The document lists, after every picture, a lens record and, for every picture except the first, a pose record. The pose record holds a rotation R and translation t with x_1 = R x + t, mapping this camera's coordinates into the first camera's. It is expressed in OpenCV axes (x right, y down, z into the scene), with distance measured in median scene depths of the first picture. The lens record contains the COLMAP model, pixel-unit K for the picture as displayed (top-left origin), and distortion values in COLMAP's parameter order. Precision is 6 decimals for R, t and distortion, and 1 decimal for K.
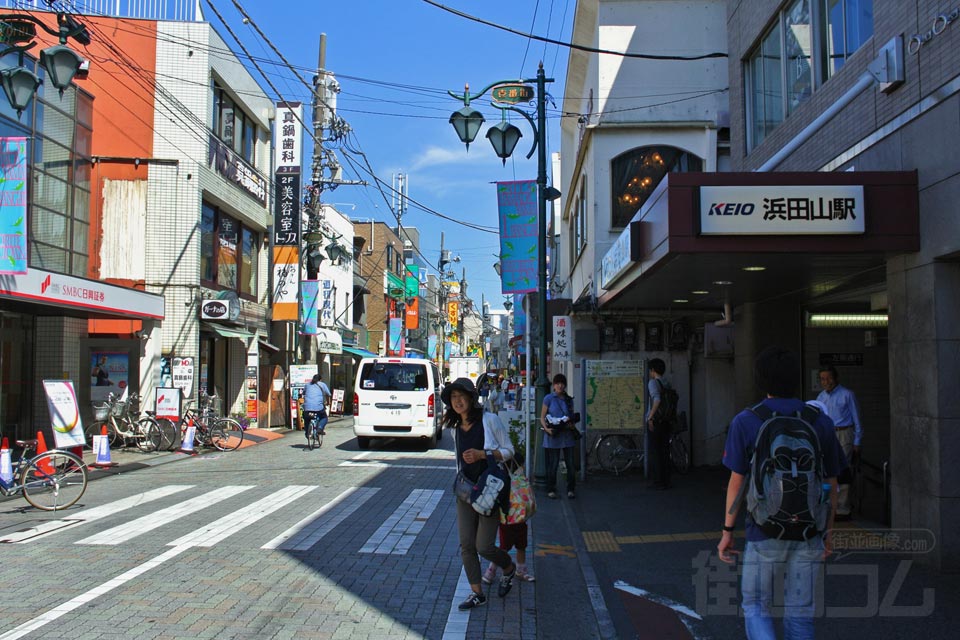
lens RADIAL K [[770.1, 0, 479.3], [0, 770.1, 352.4], [0, 0, 1]] dist [-0.057212, 0.015141]
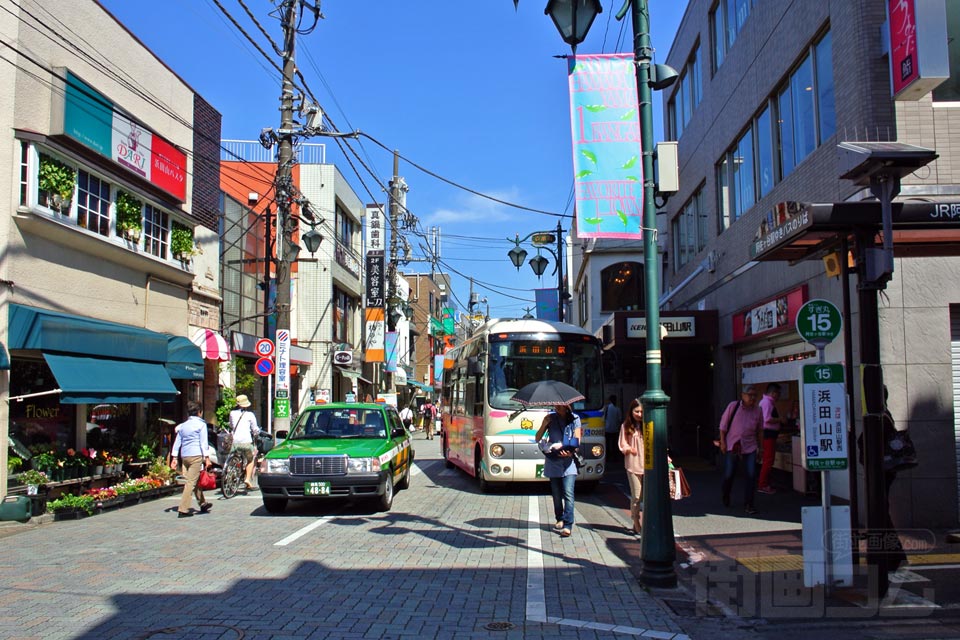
lens RADIAL K [[770.1, 0, 479.3], [0, 770.1, 352.4], [0, 0, 1]] dist [-0.057212, 0.015141]
pose [[0.999702, -0.011522, -0.021506, -0.034239], [0.010738, 0.999286, -0.036215, -0.006505], [0.021908, 0.035973, 0.999113, -0.381241]]
